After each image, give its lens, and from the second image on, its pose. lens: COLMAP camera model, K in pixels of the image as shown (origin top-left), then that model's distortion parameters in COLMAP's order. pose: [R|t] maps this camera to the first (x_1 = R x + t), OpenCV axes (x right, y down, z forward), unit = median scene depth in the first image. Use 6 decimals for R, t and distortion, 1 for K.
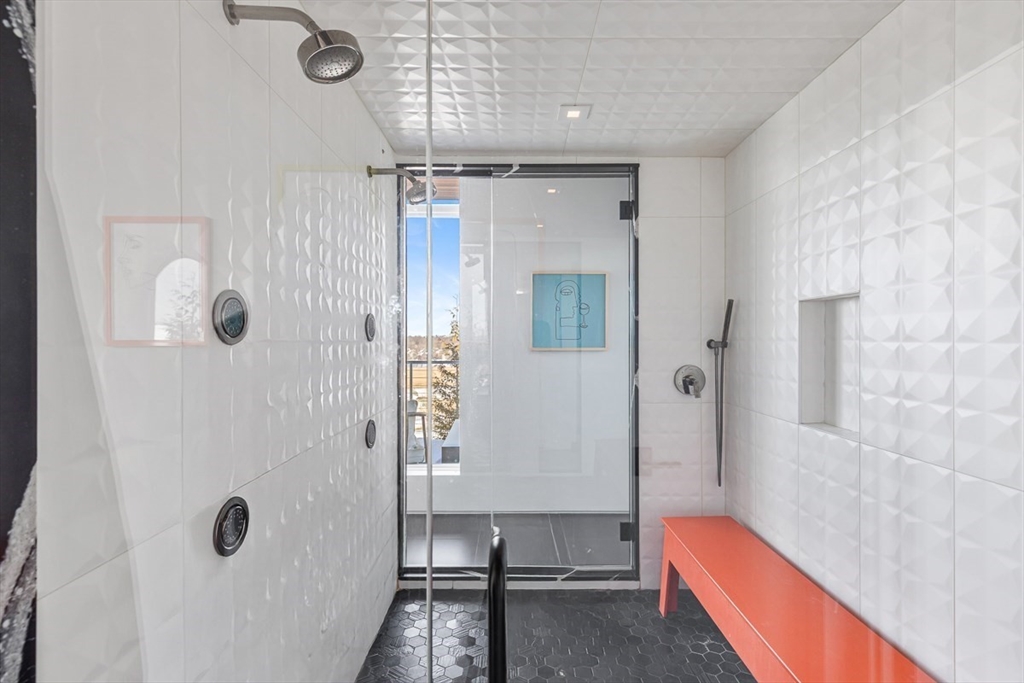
lens RADIAL K [[467.5, 0, 512.4], [0, 467.5, 341.0], [0, 0, 1]] dist [0.012256, -0.002331]
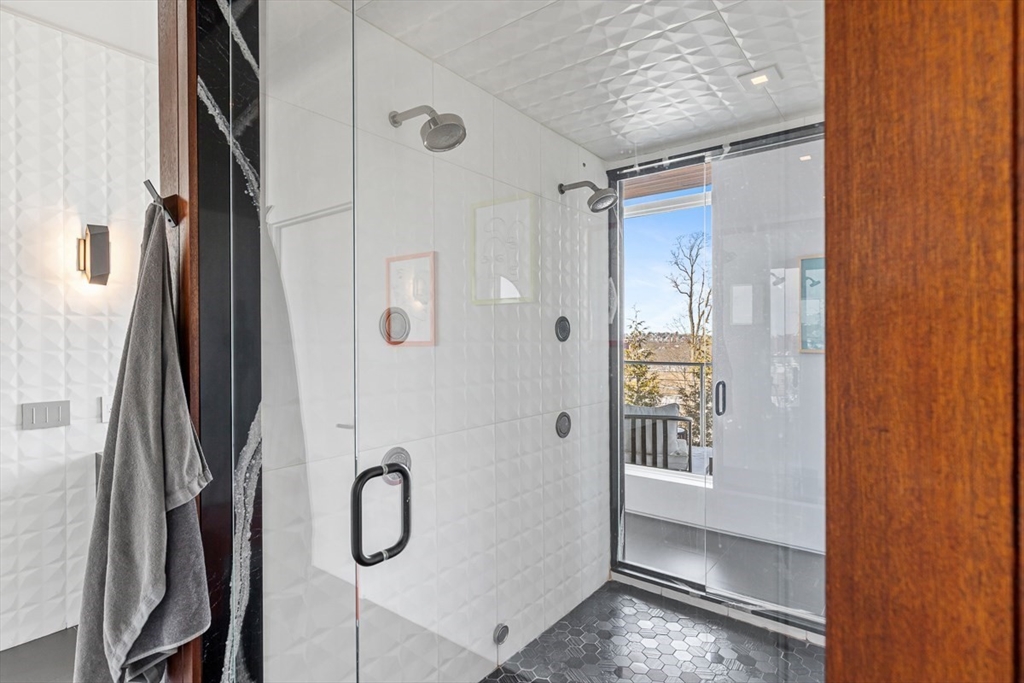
lens RADIAL K [[504.0, 0, 516.4], [0, 504.0, 339.8], [0, 0, 1]] dist [-0.026234, 0.003928]
pose [[0.785712, -0.002916, -0.618585, 0.282427], [0.001267, 0.999994, -0.003106, 0.000423], [0.618591, 0.001657, 0.785711, -0.002615]]
